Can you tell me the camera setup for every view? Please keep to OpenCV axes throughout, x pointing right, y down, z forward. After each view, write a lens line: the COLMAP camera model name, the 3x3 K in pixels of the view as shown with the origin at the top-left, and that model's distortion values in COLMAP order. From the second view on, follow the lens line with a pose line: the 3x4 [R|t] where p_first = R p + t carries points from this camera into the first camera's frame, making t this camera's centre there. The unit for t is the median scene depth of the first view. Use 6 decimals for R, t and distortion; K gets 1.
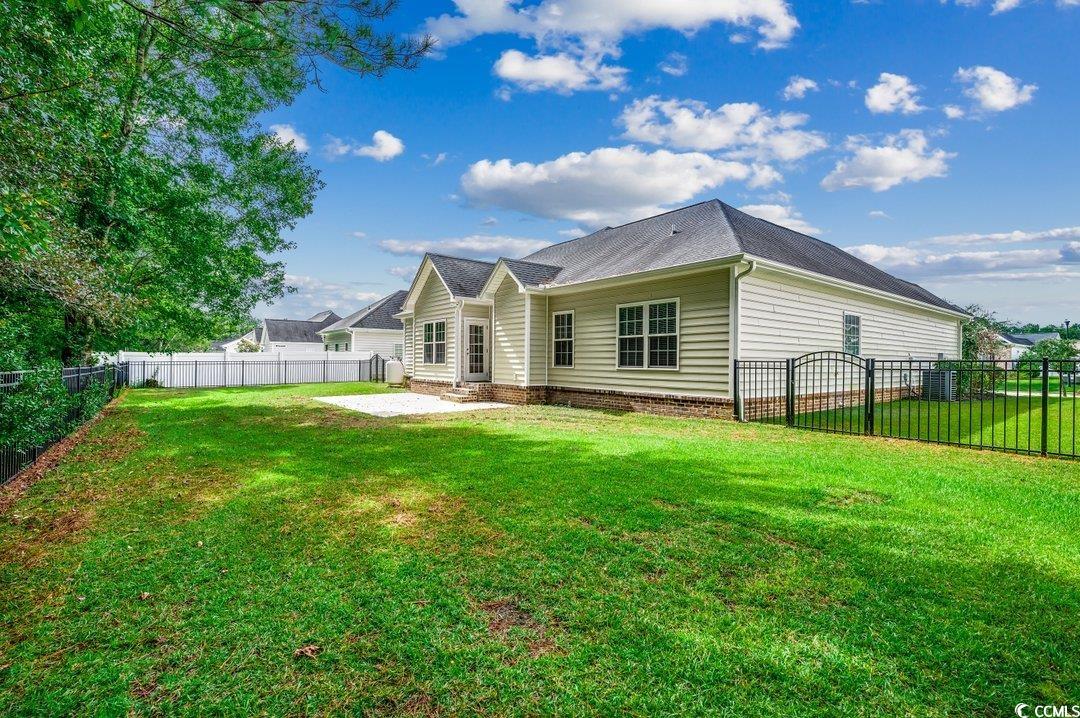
lens RADIAL K [[479.6, 0, 540.2], [0, 479.6, 362.9], [0, 0, 1]] dist [-0.000463, 0.000248]
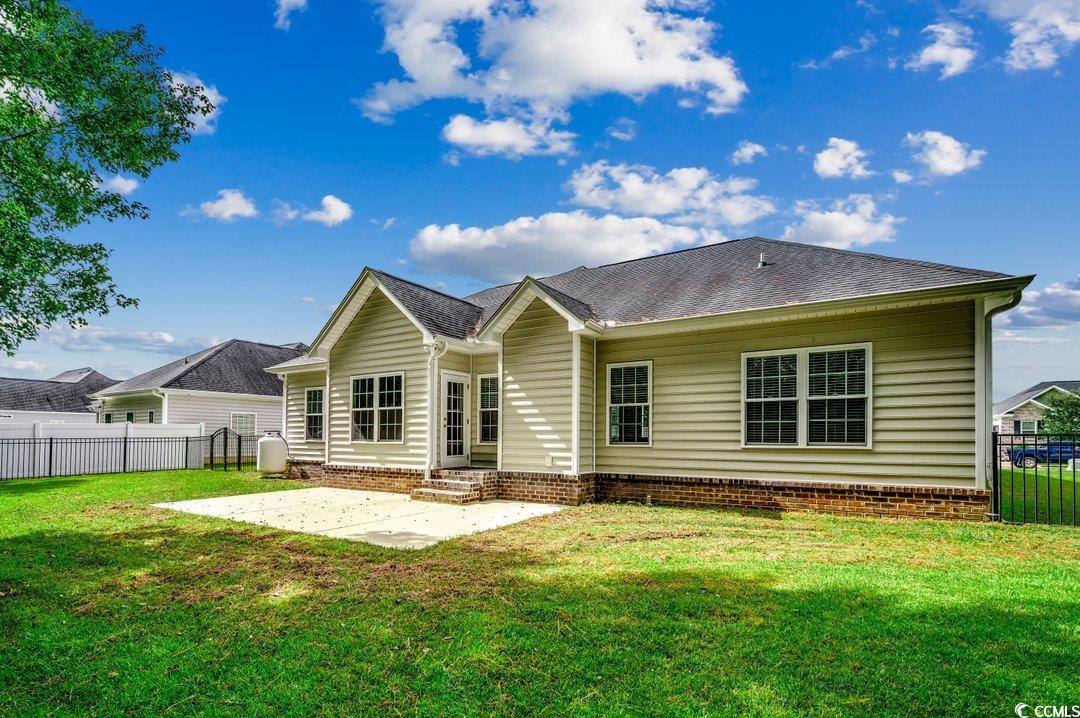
lens RADIAL K [[498.3, 0, 539.1], [0, 498.3, 426.4], [0, 0, 1]] dist [-0.002268, -0.000334]
pose [[0.939947, 0.001074, 0.341318, -0.308070], [0.006712, 0.999744, -0.021628, -0.003274], [-0.341253, 0.022620, 0.939699, 0.380275]]
